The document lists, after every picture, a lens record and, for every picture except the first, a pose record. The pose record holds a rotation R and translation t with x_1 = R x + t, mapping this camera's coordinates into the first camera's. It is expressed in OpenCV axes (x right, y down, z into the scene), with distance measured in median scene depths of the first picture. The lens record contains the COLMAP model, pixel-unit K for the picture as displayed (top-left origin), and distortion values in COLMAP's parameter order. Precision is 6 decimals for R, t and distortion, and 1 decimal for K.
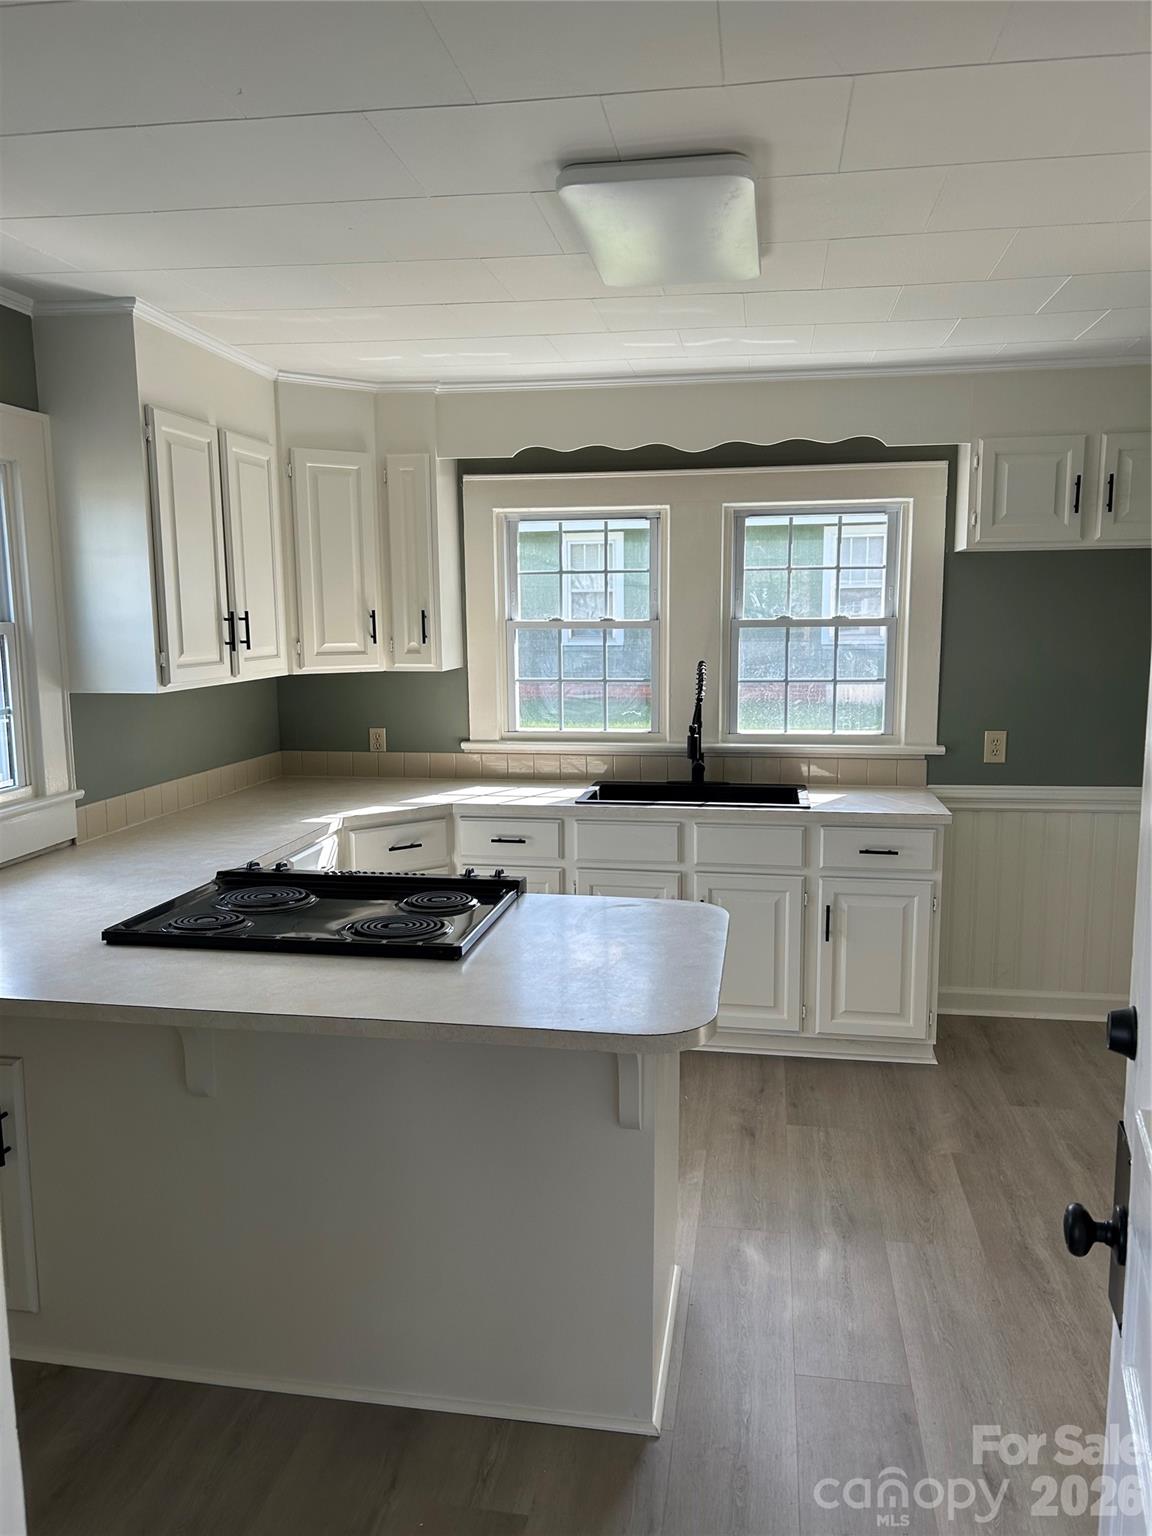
lens RADIAL K [[1158.7, 0, 575.6], [0, 1158.7, 765.3], [0, 0, 1]] dist [0.043891, -0.018963]
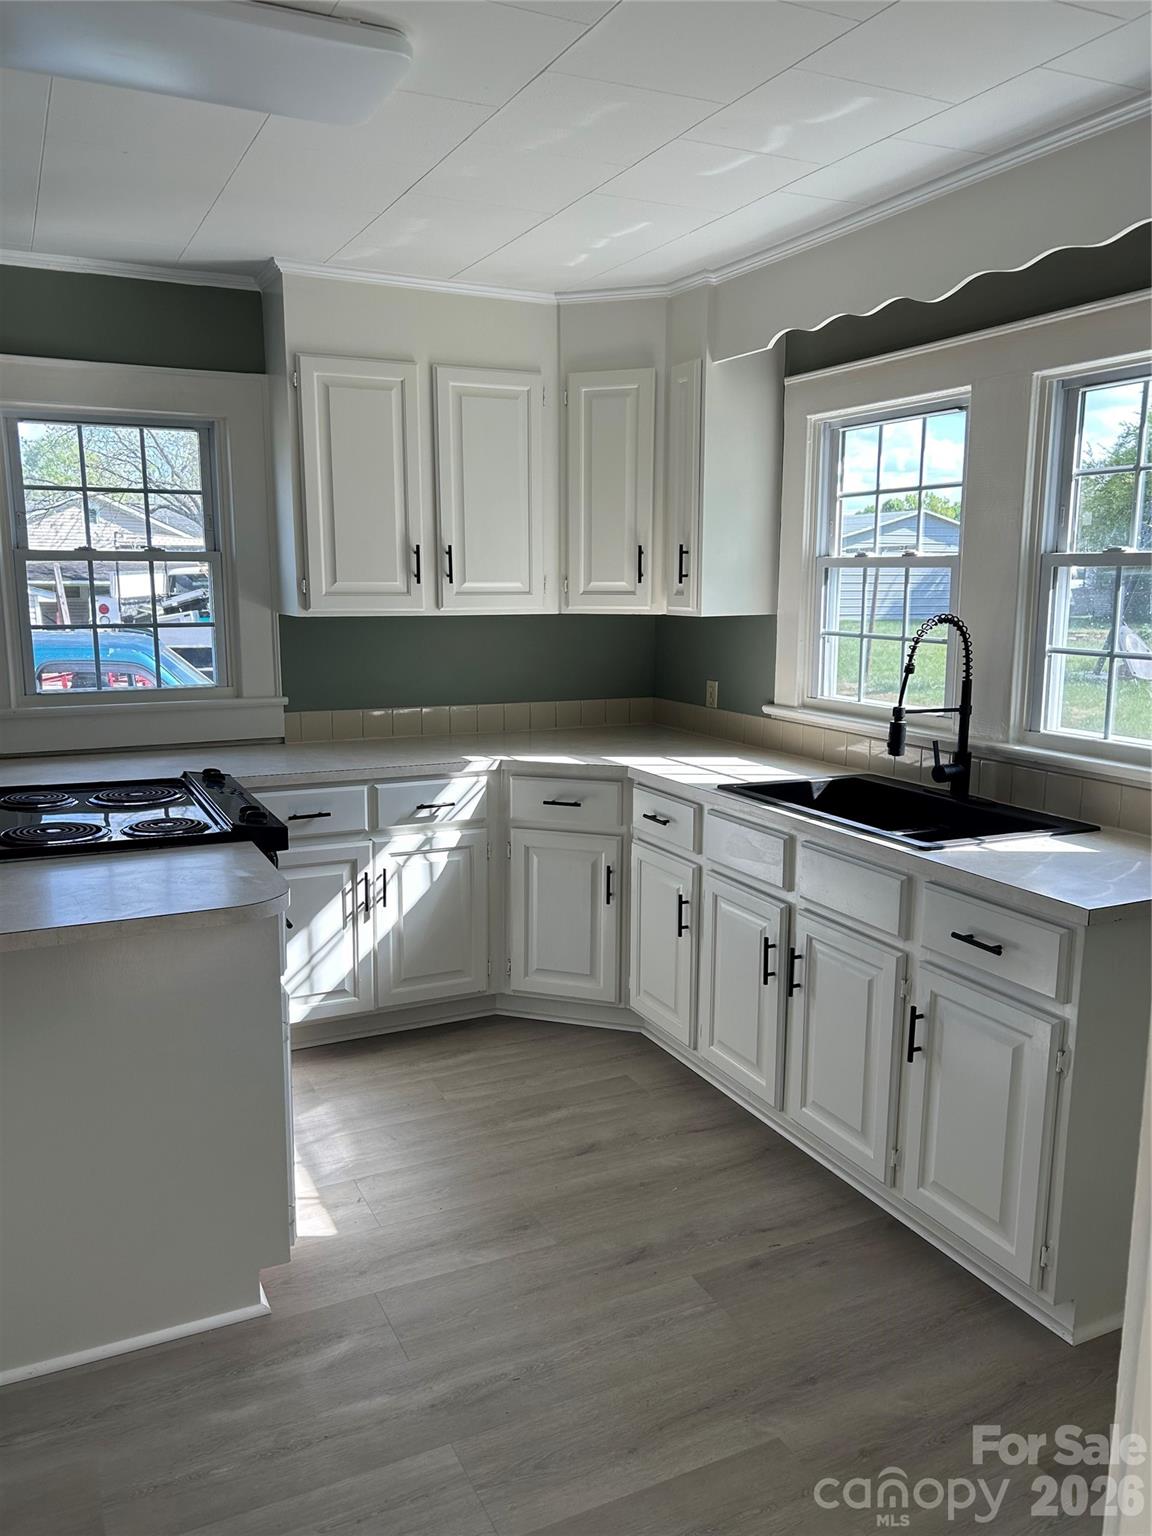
lens RADIAL K [[1158.7, 0, 569.8], [0, 1158.7, 768.3], [0, 0, 1]] dist [0.043891, -0.018963]
pose [[0.578502, 0.143355, -0.802985, 0.557449], [-0.115928, 0.988892, 0.093026, -0.040636], [0.807401, 0.039273, 0.588694, 0.440563]]
